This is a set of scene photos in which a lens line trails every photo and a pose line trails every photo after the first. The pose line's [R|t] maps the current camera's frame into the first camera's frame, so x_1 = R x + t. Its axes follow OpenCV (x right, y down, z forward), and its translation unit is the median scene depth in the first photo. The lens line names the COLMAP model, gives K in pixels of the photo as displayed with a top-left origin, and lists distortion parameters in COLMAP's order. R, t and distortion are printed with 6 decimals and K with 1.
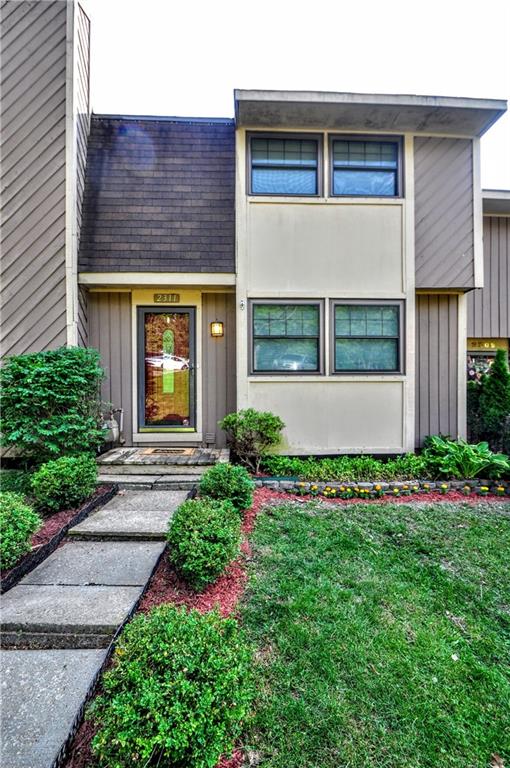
lens RADIAL K [[369.8, 0, 255.0], [0, 369.8, 384.0], [0, 0, 1]] dist [0.001663, -0.014785]
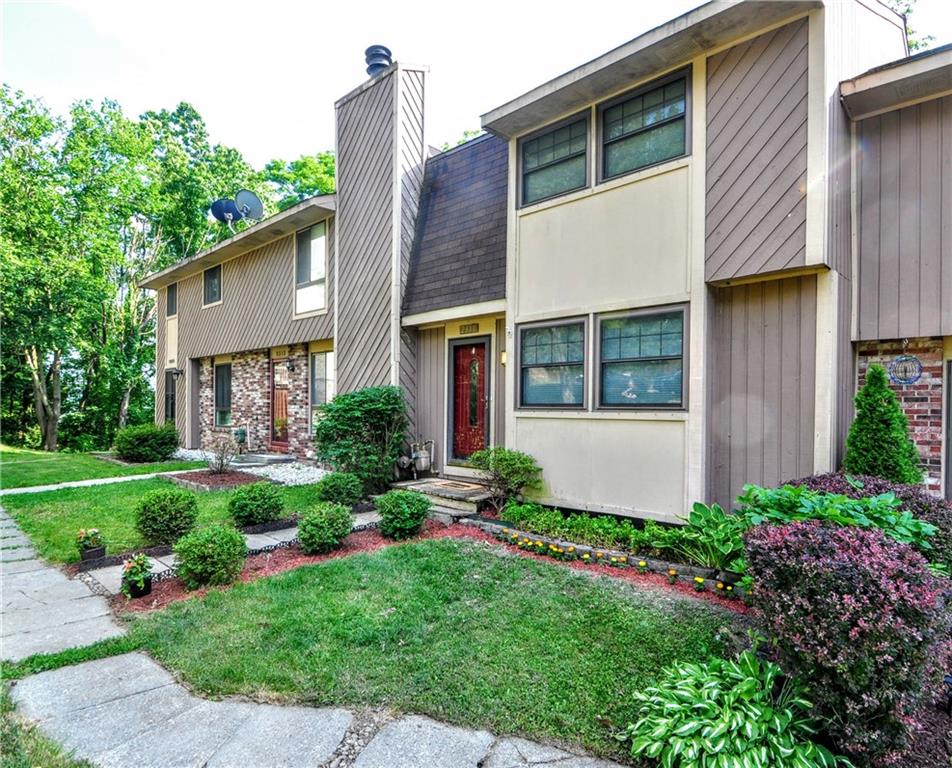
lens RADIAL K [[732.9, 0, 476.0], [0, 732.9, 384.0], [0, 0, 1]] dist [-0.003043, 0.000662]
pose [[0.600555, -0.014431, -0.799453, 1.322887], [-0.006356, 0.999719, -0.022820, -0.044247], [0.799558, 0.018786, 0.600295, -0.141157]]
